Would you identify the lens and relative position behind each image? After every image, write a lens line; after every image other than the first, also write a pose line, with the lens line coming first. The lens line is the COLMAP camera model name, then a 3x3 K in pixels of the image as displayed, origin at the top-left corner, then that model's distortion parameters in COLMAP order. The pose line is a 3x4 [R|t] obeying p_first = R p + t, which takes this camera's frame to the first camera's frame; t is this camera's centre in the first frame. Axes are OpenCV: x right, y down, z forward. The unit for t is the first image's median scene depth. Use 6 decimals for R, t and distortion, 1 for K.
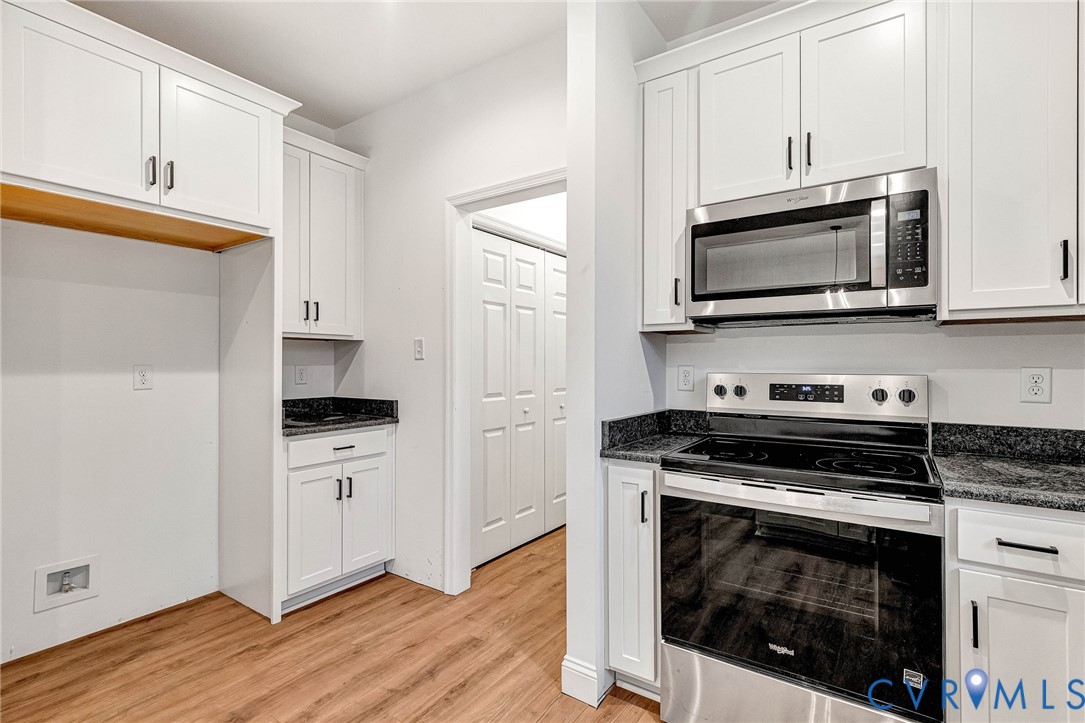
lens RADIAL K [[514.3, 0, 536.9], [0, 514.3, 358.8], [0, 0, 1]] dist [0.006322, -0.004608]
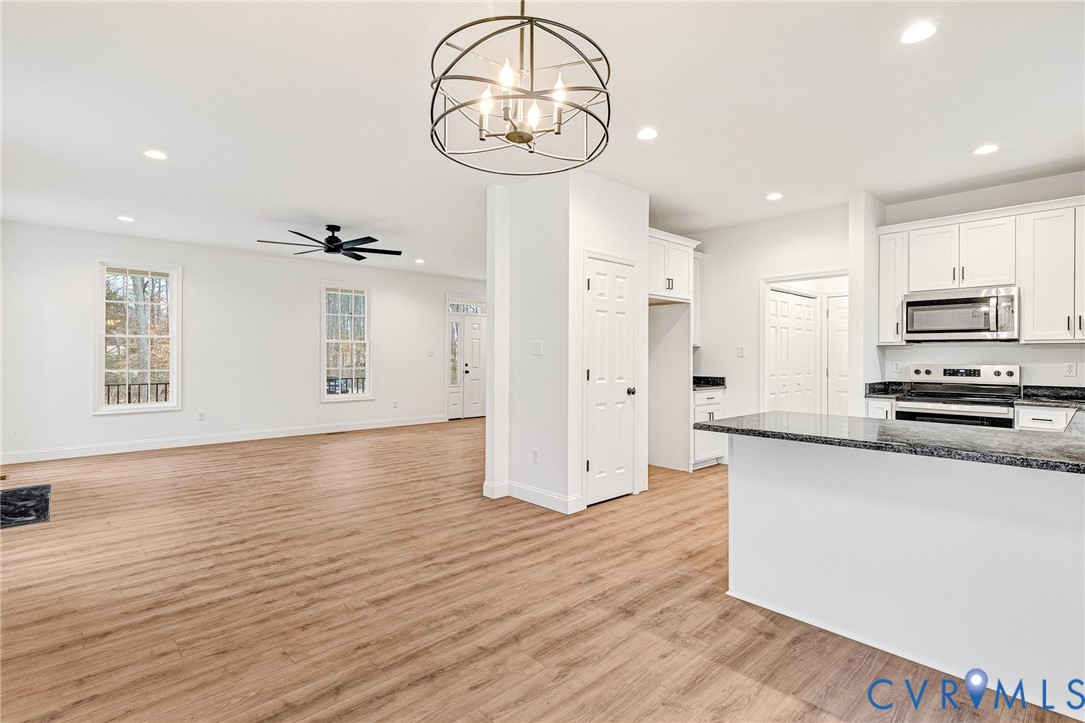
lens RADIAL K [[514.3, 0, 536.2], [0, 514.3, 352.2], [0, 0, 1]] dist [0.006322, -0.004608]
pose [[0.974916, 0.003431, -0.222546, -0.815647], [-0.003629, 0.999993, -0.000483, -0.017928], [0.222542, 0.001279, 0.974922, -1.661474]]
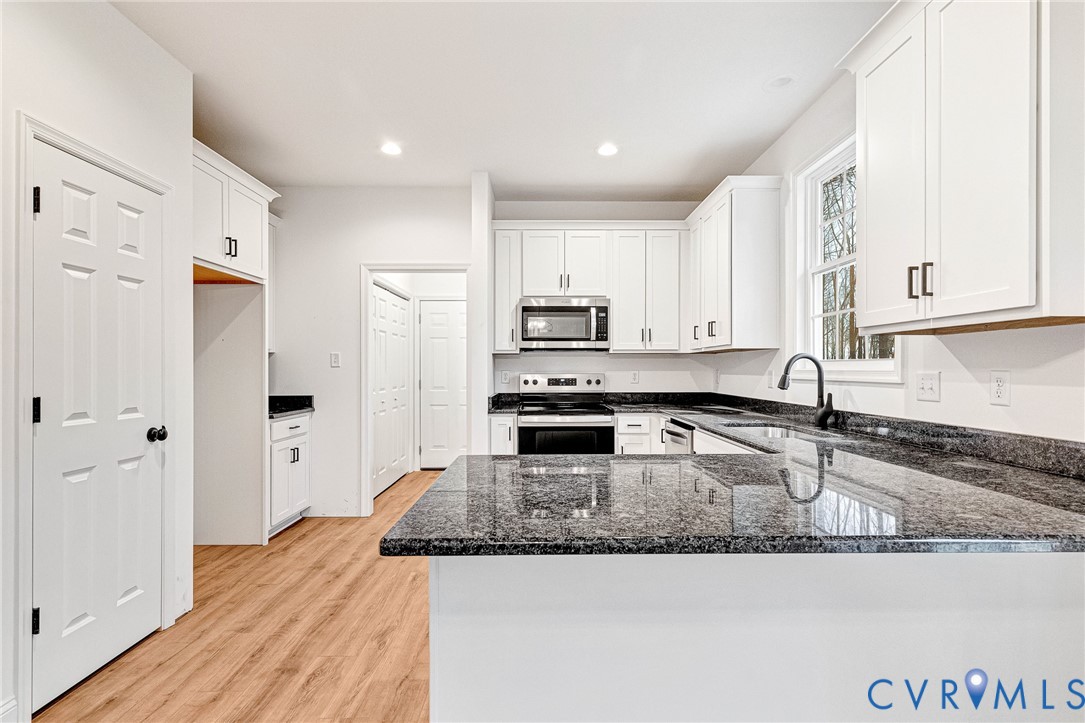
lens RADIAL K [[514.3, 0, 543.2], [0, 514.3, 367.4], [0, 0, 1]] dist [0.006322, -0.004608]
pose [[0.816167, 0.000512, 0.577816, -0.870754], [-0.003234, 0.999988, 0.003681, -0.007673], [-0.577807, -0.004873, 0.816159, -0.819459]]
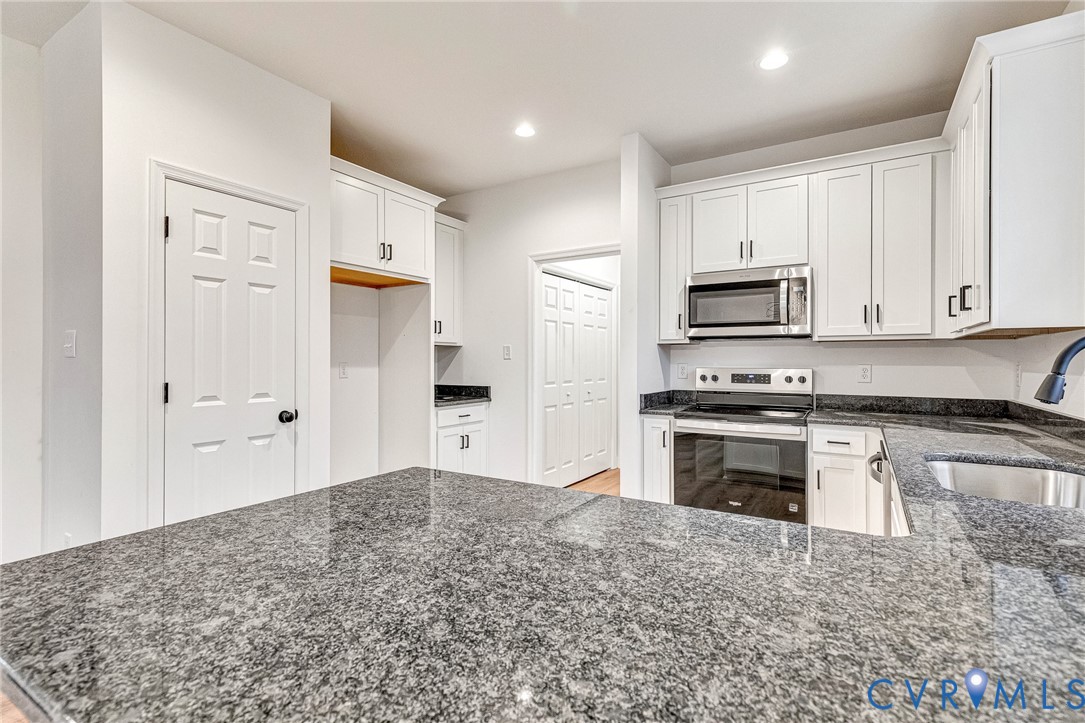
lens RADIAL K [[514.3, 0, 540.3], [0, 514.3, 352.0], [0, 0, 1]] dist [0.006322, -0.004608]
pose [[0.998421, 0.002782, 0.056107, -0.311347], [-0.002376, 0.999970, -0.007306, -0.012372], [-0.056126, 0.007161, 0.998398, -0.751071]]
